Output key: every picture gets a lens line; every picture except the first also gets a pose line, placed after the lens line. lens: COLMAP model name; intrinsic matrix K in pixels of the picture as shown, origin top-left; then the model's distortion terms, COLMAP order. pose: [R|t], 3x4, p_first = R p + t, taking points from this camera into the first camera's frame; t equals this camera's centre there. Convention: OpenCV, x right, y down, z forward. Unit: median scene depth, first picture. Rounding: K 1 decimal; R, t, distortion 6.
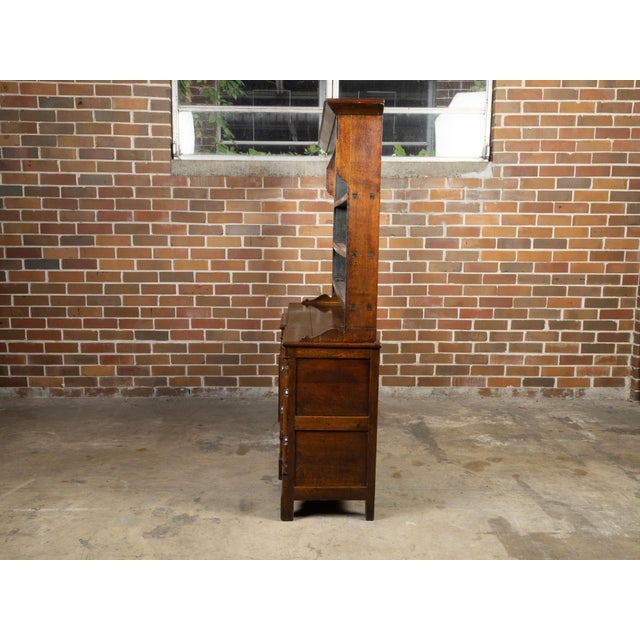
lens RADIAL K [[619.2, 0, 314.5], [0, 619.2, 320.0], [0, 0, 1]] dist [0.017092, 0.000000]
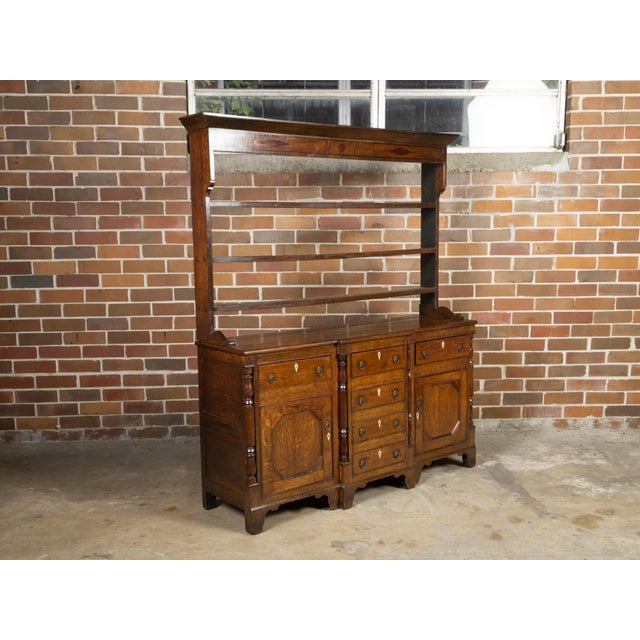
lens RADIAL K [[686.7, 0, 317.1], [0, 686.7, 324.6], [0, 0, 1]] dist [0.027671, 0.000000]
pose [[0.999463, -0.017908, 0.027454, -0.085098], [0.018241, 0.999763, -0.011925, -0.014466], [-0.027234, 0.012419, 0.999552, 0.070692]]
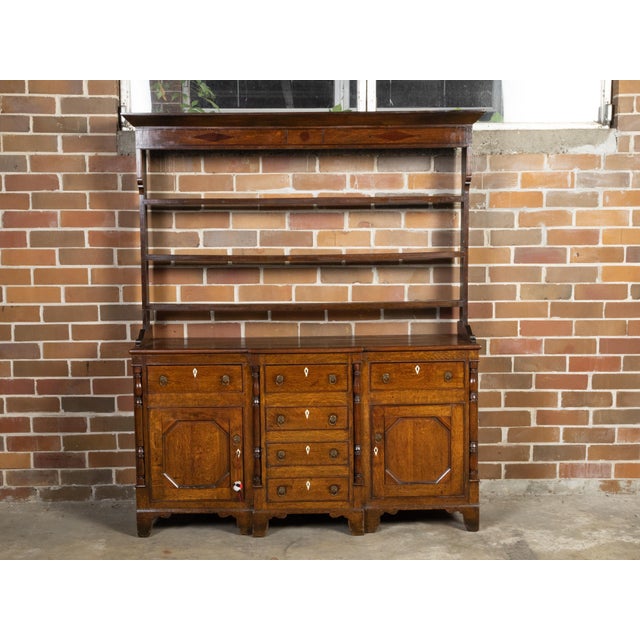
lens RADIAL K [[848.9, 0, 315.6], [0, 848.9, 326.5], [0, 0, 1]] dist [0.024227, 0.000000]
pose [[0.999919, -0.012157, 0.003705, -0.031604], [0.012300, 0.999063, -0.041504, -0.016425], [-0.003197, 0.041547, 0.999131, 0.123355]]
